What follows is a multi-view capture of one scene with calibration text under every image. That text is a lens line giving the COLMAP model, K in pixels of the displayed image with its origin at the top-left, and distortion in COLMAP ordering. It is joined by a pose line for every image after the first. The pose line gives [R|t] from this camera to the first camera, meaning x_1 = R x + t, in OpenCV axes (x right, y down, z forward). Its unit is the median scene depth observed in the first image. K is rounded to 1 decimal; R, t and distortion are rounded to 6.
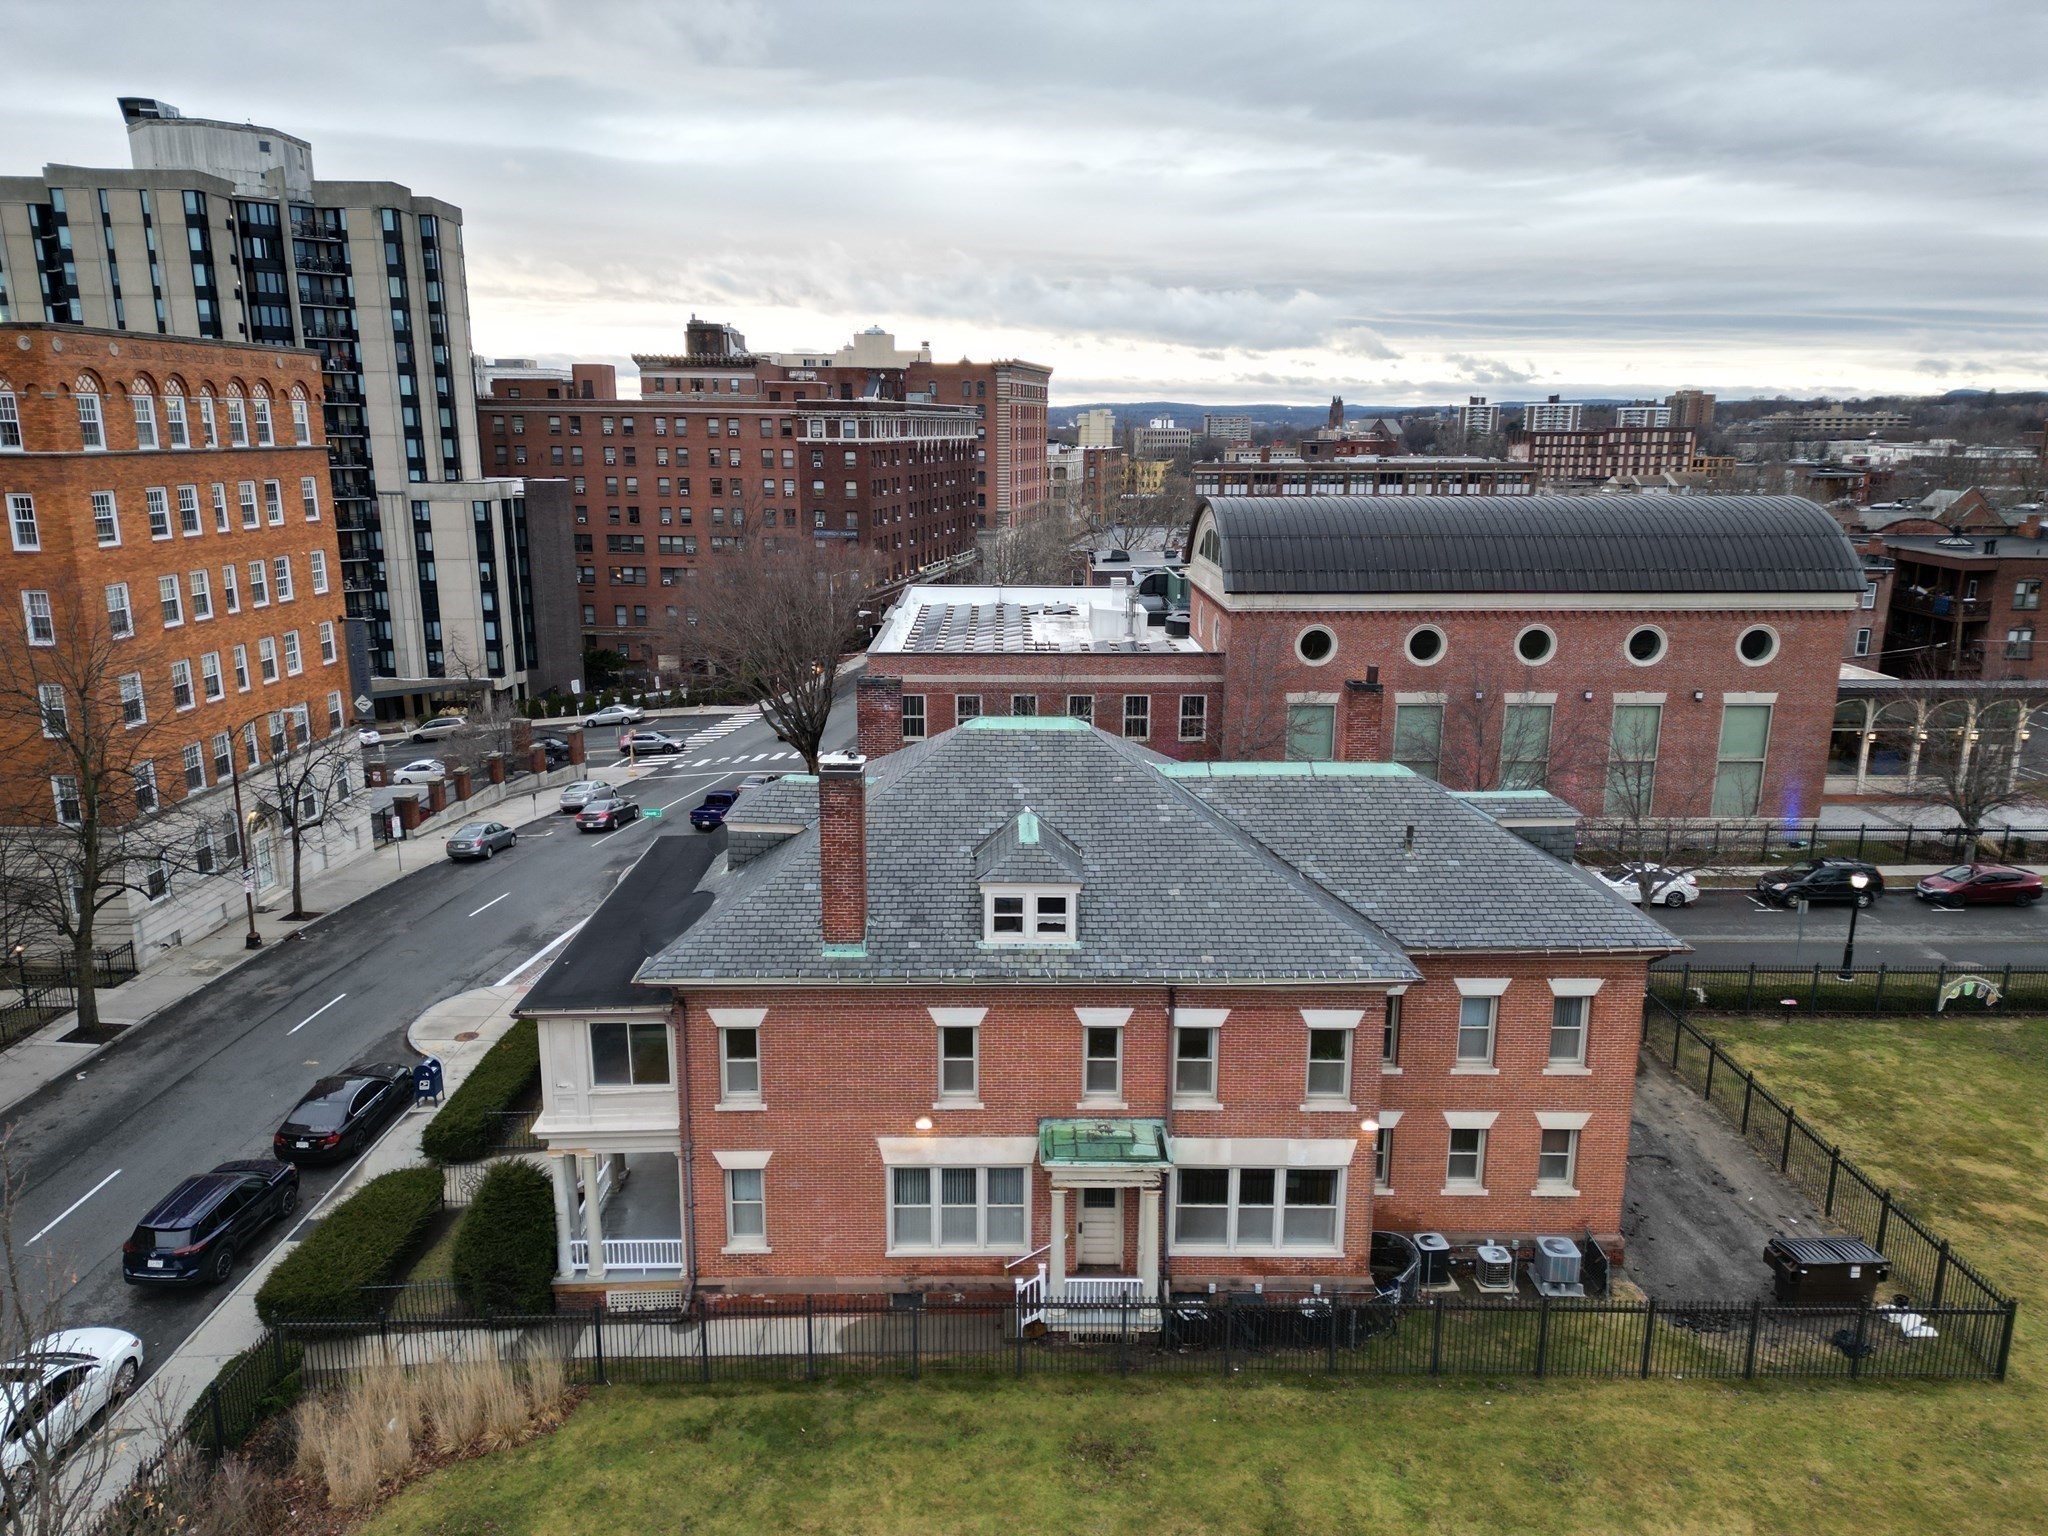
lens RADIAL K [[1414.5, 0, 1022.3], [0, 1414.5, 750.1], [0, 0, 1]] dist [0.044359, -0.024451]
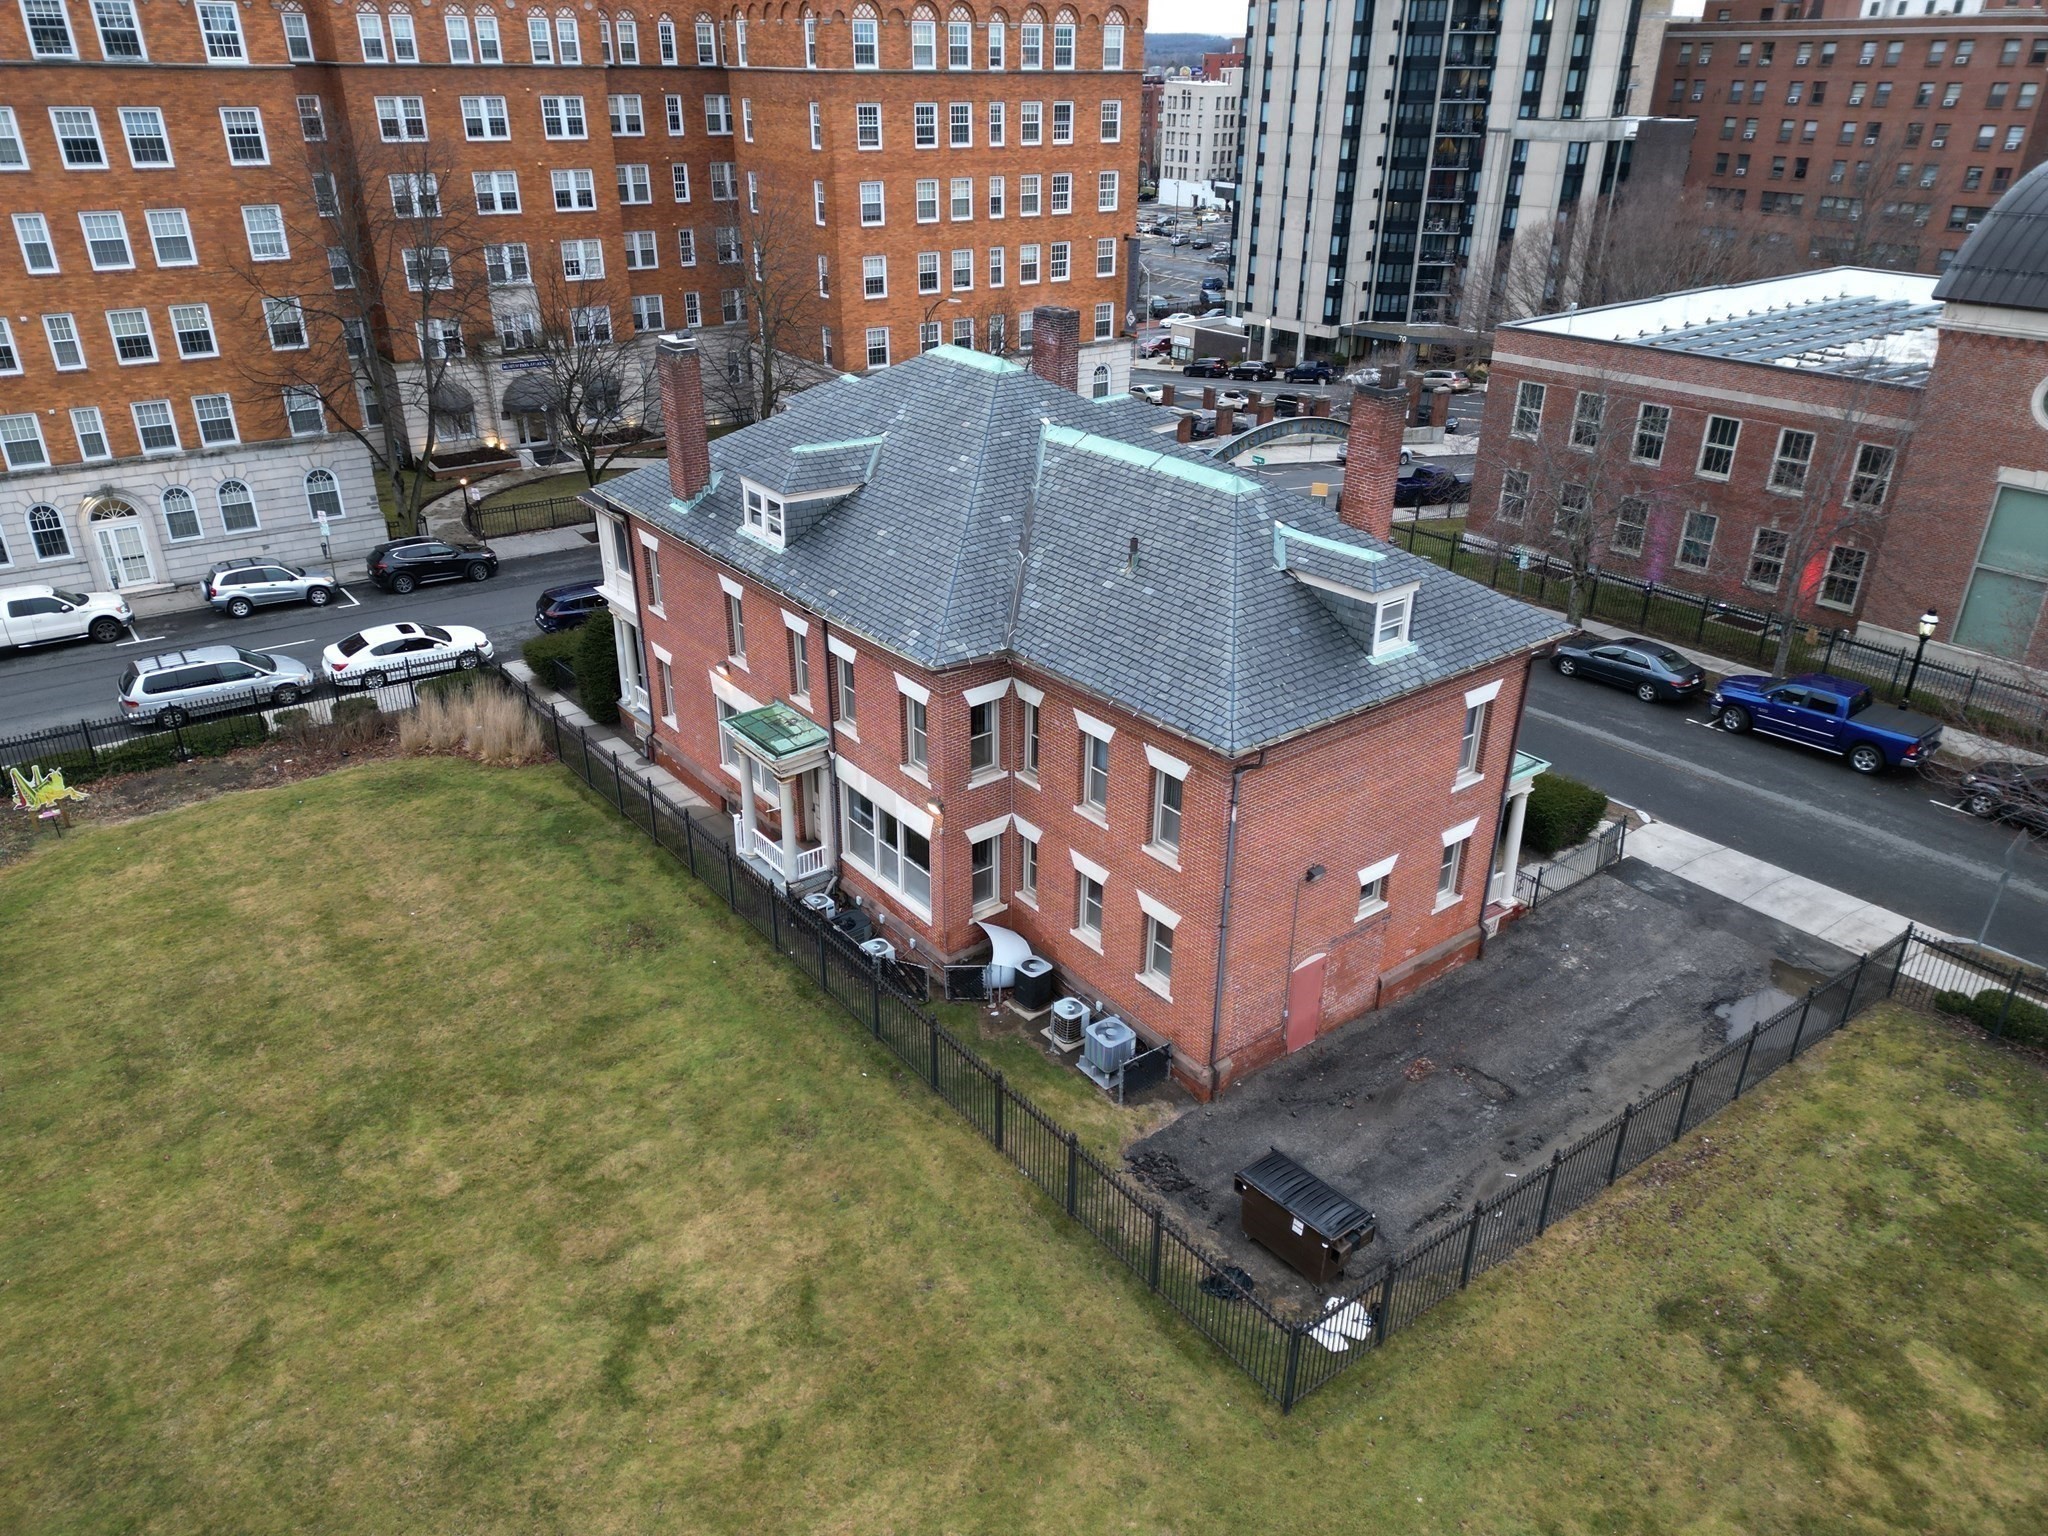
lens RADIAL K [[1414.5, 0, 1023.2], [0, 1414.5, 764.4], [0, 0, 1]] dist [0.044359, -0.024451]
pose [[0.610237, 0.351141, -0.710148, 0.510971], [-0.179492, 0.934376, 0.307774, -0.039790], [0.771618, -0.060349, 0.633217, 0.228876]]
